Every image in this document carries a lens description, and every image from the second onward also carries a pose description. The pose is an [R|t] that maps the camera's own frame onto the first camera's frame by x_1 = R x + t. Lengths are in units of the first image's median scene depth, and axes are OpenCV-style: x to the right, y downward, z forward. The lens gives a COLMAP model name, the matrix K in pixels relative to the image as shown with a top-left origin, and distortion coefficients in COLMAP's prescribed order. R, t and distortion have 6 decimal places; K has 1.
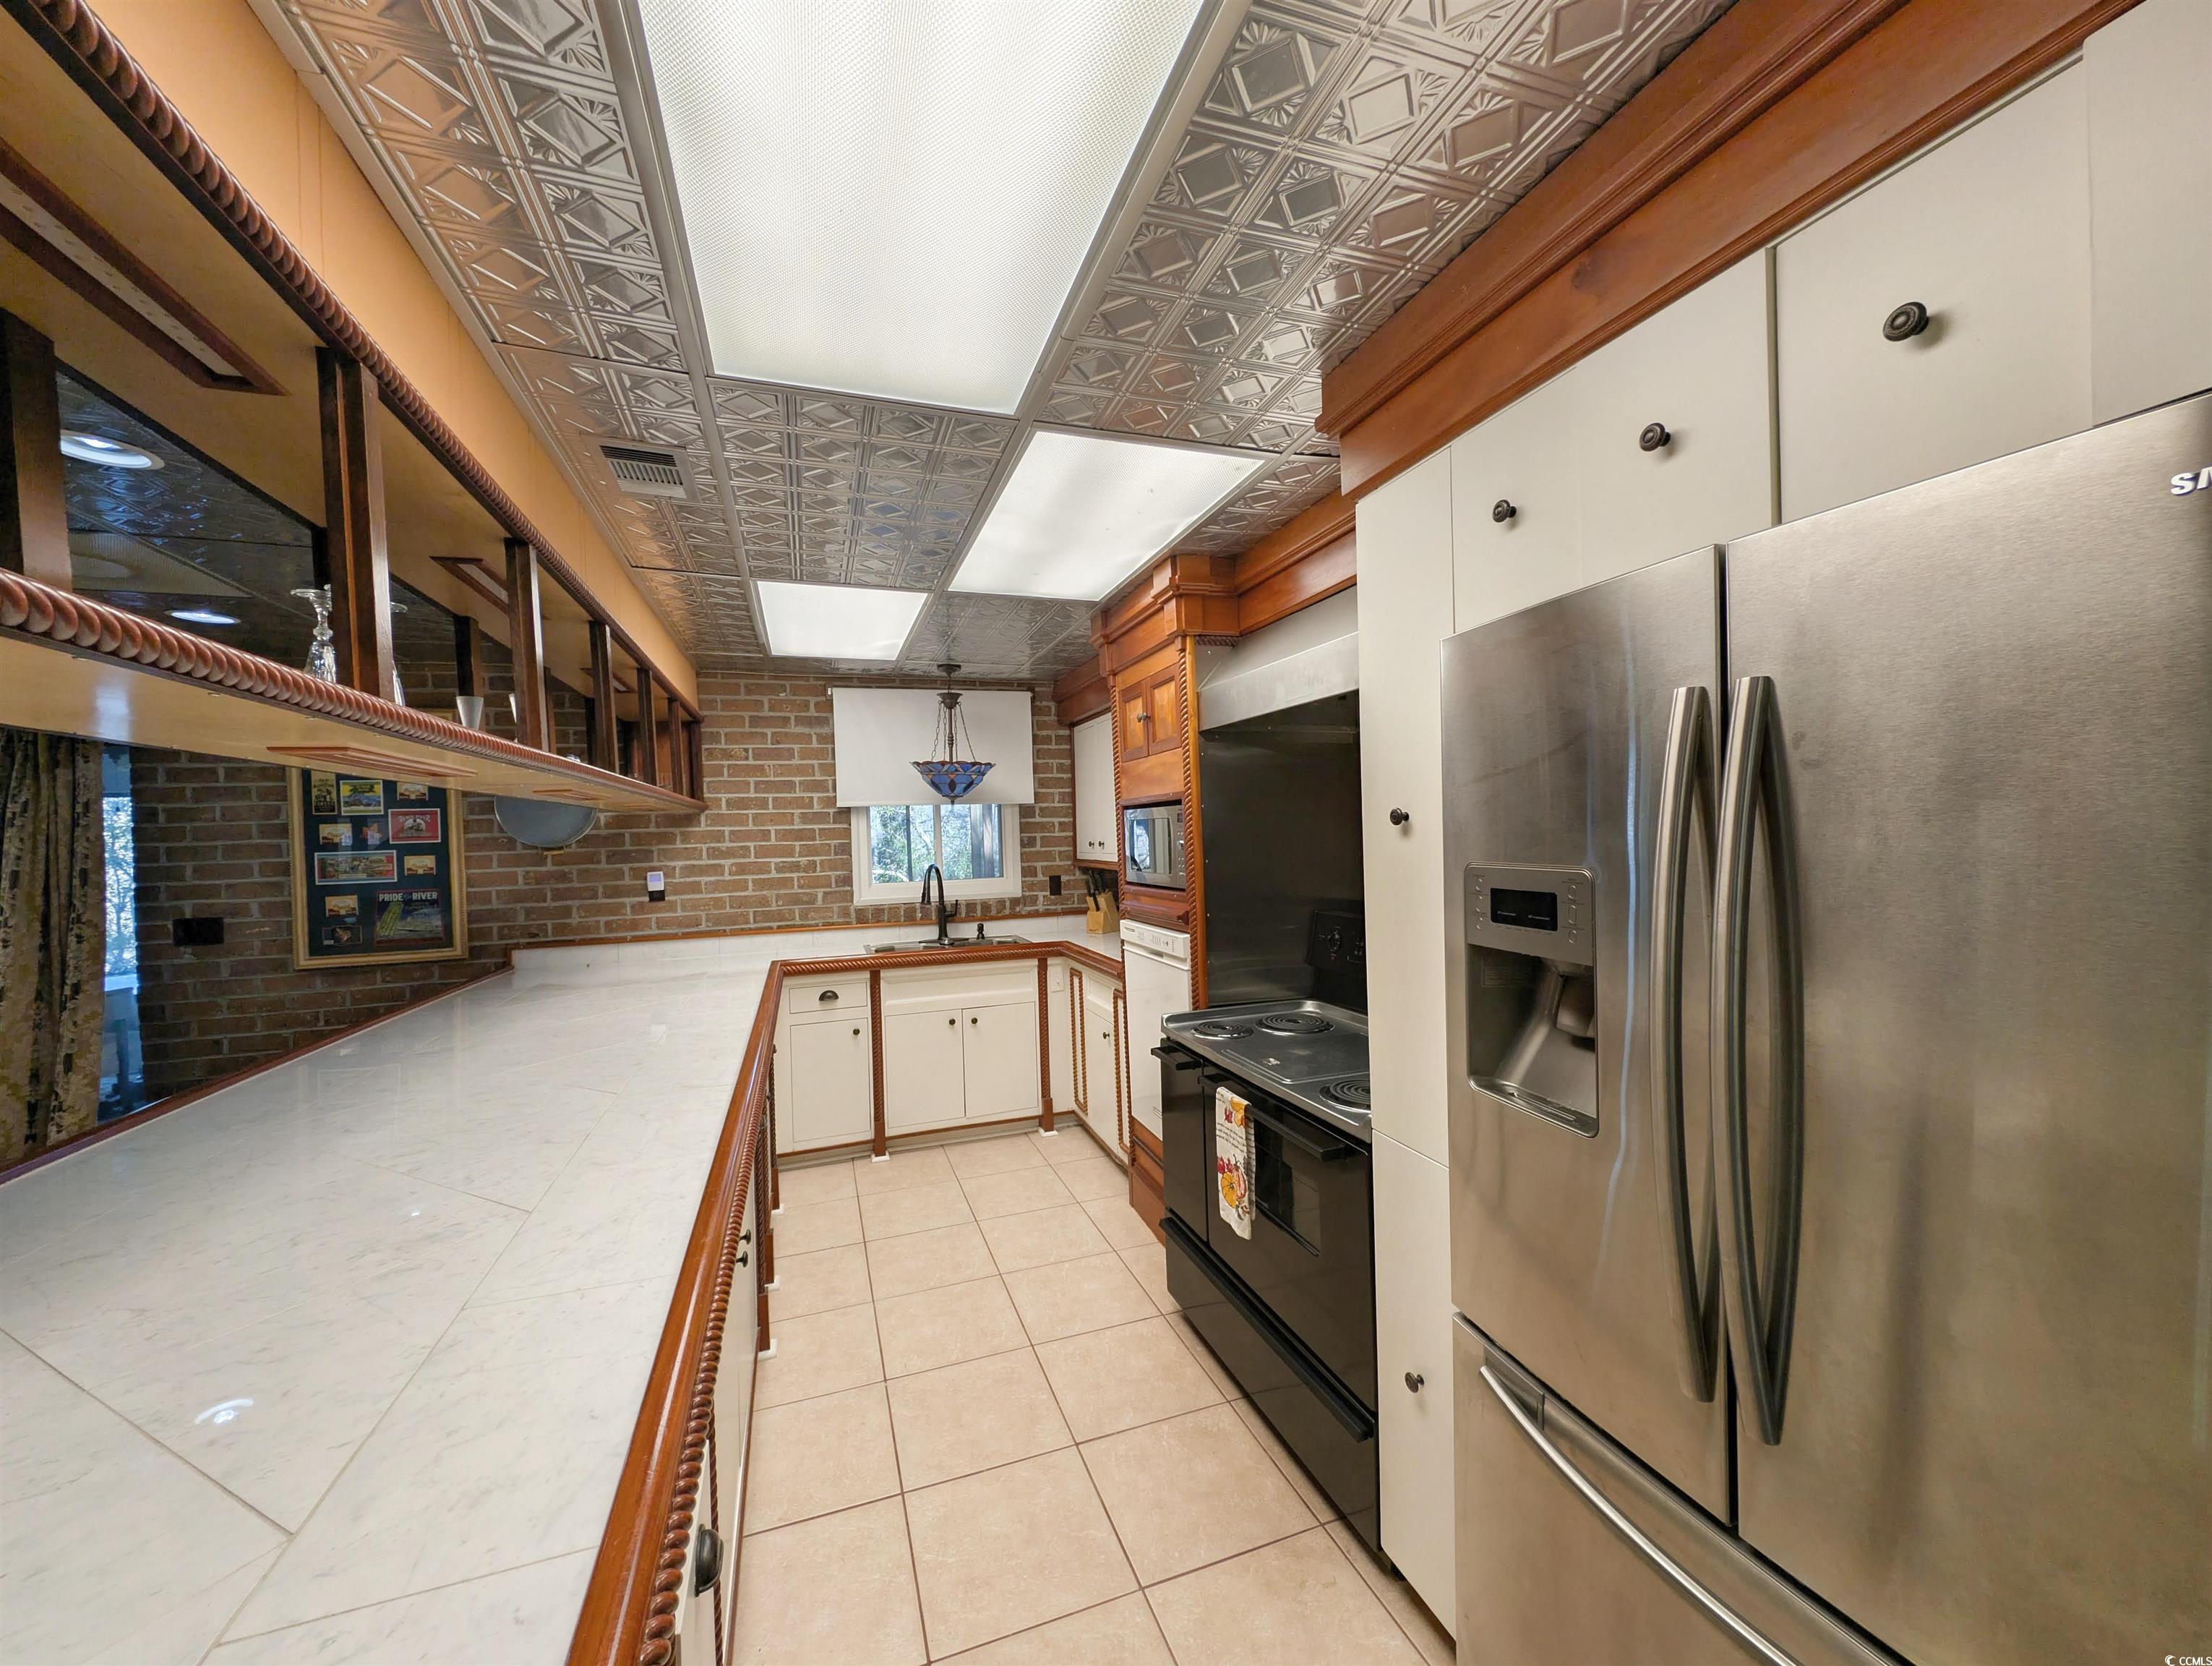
lens RADIAL K [[831.5, 0, 1095.4], [0, 831.5, 838.7], [0, 0, 1]] dist [0.015090, -0.005747]
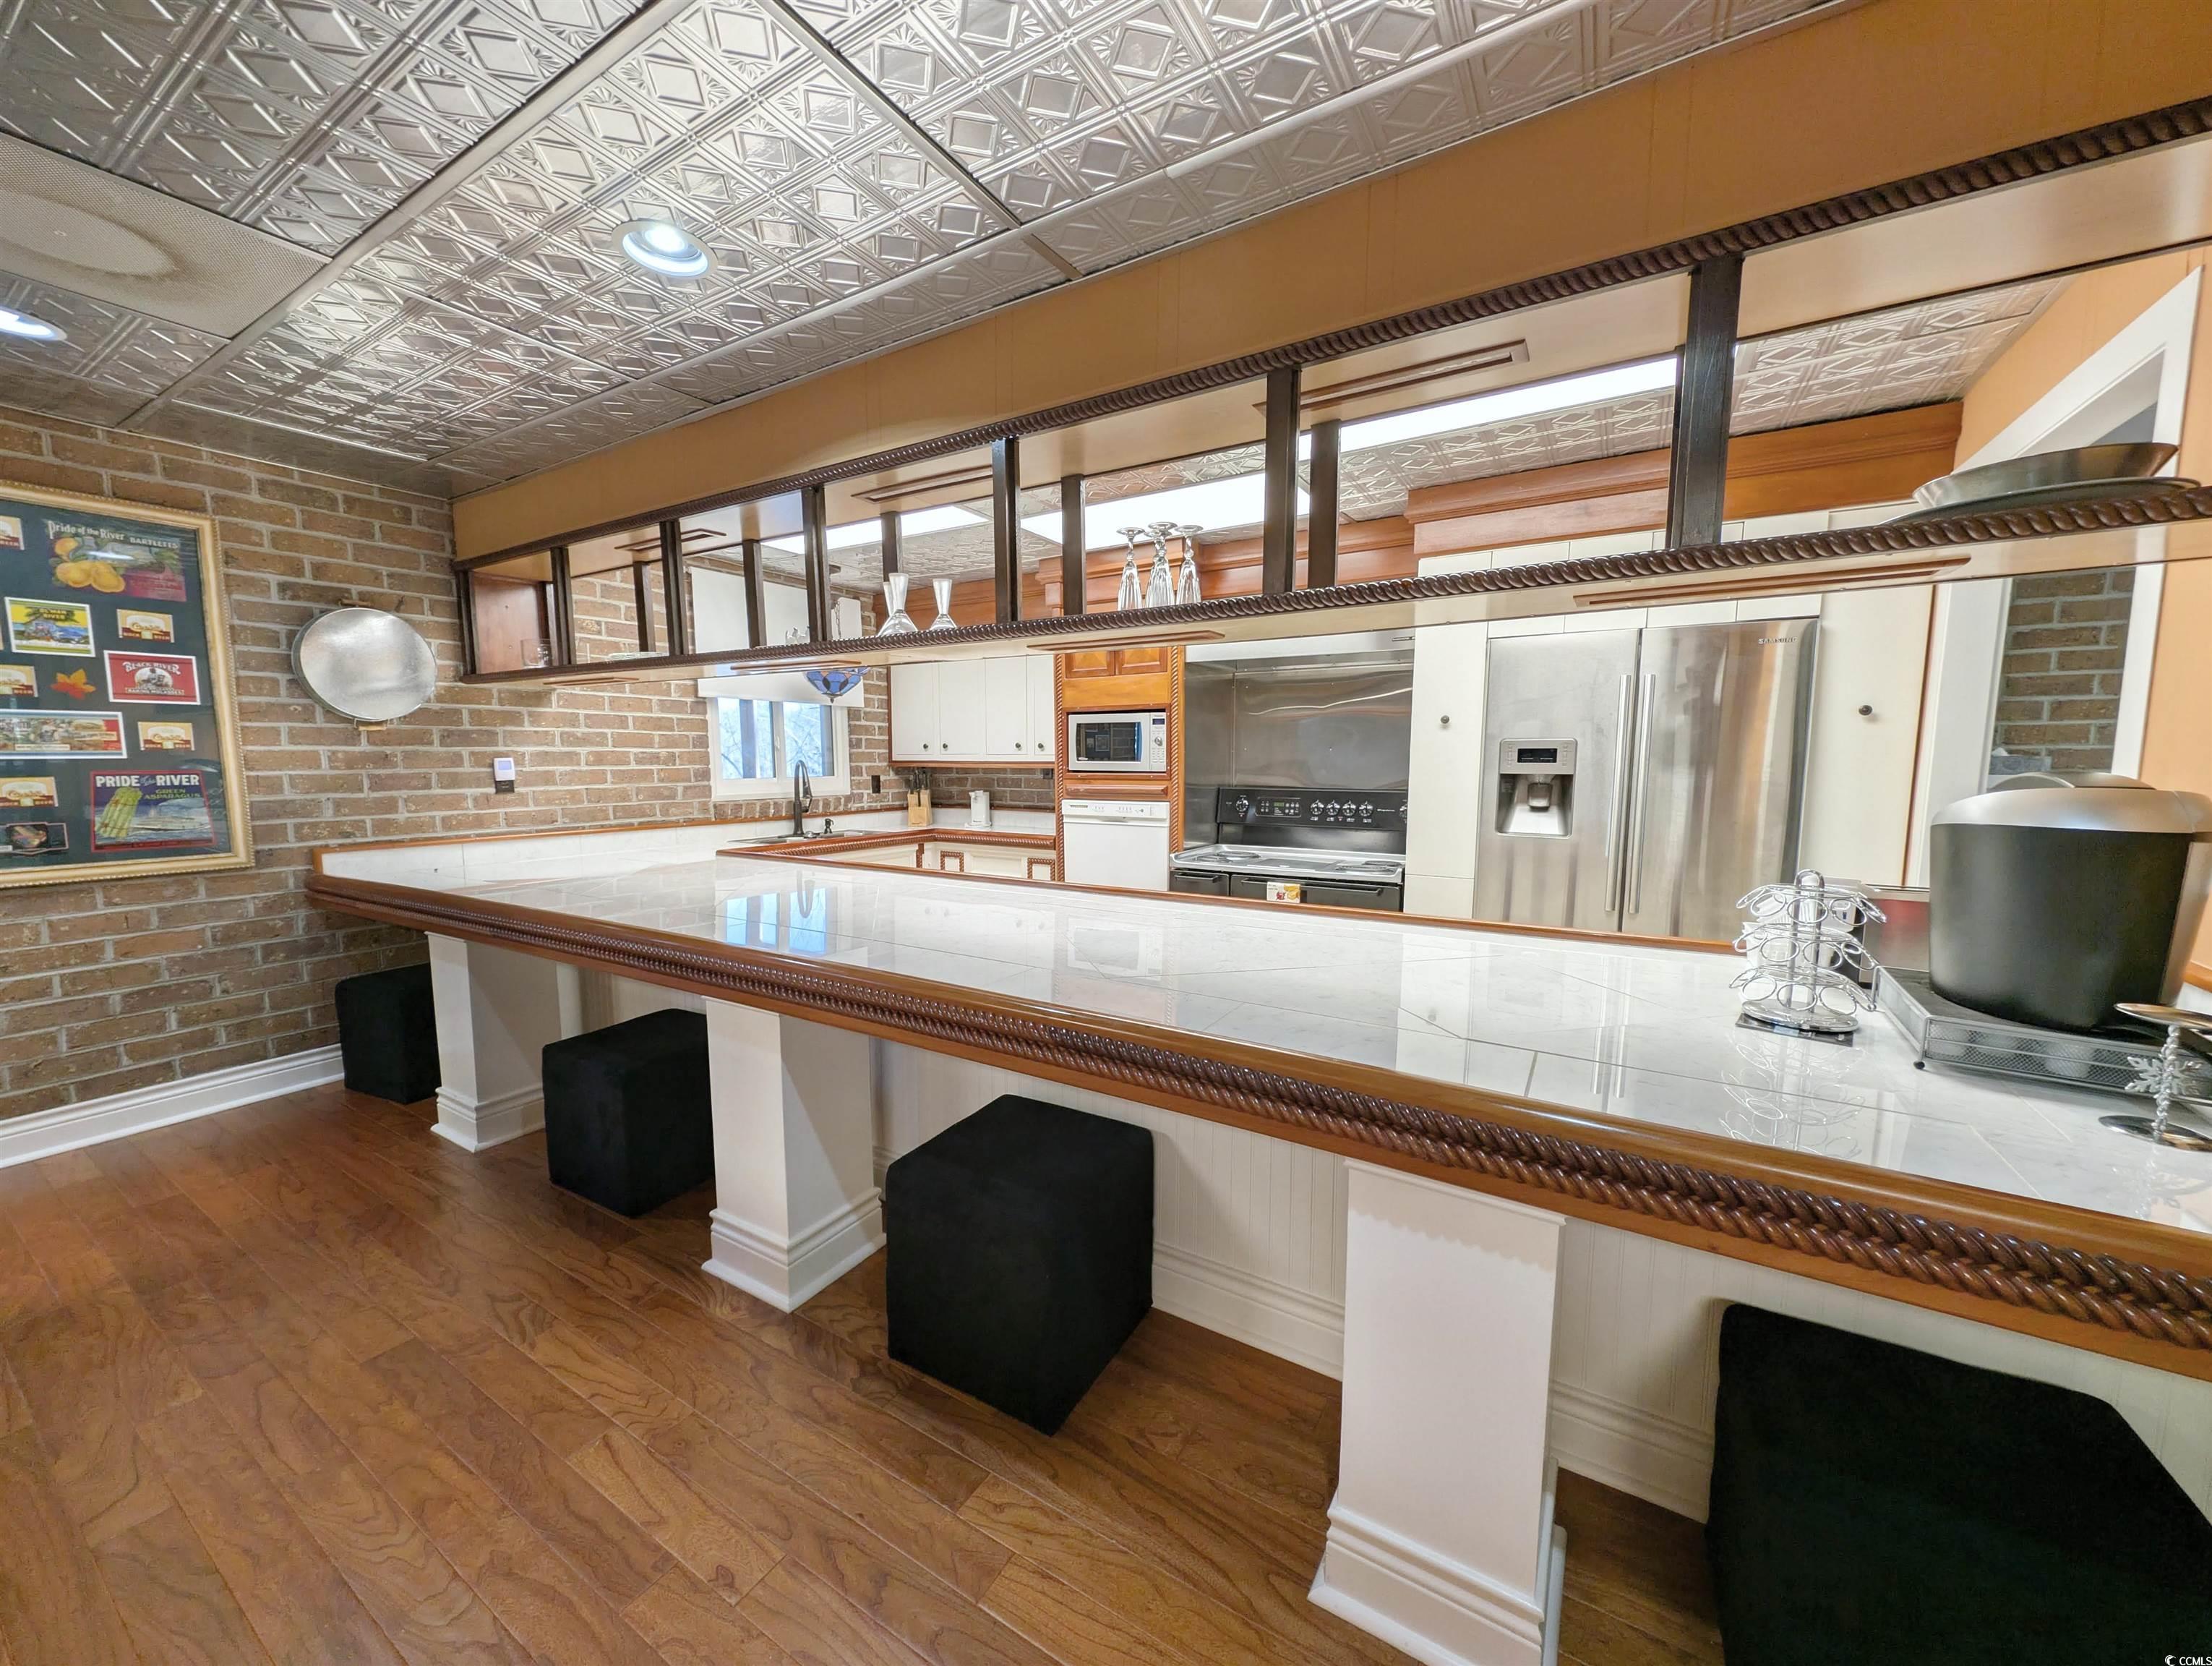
lens RADIAL K [[831.5, 0, 1095.4], [0, 831.5, 838.7], [0, 0, 1]] dist [0.015090, -0.005747]
pose [[0.773279, -0.034313, 0.633137, -0.604401], [-0.016710, 0.997085, 0.074447, 0.048054], [-0.633846, -0.068148, 0.770452, -0.031504]]
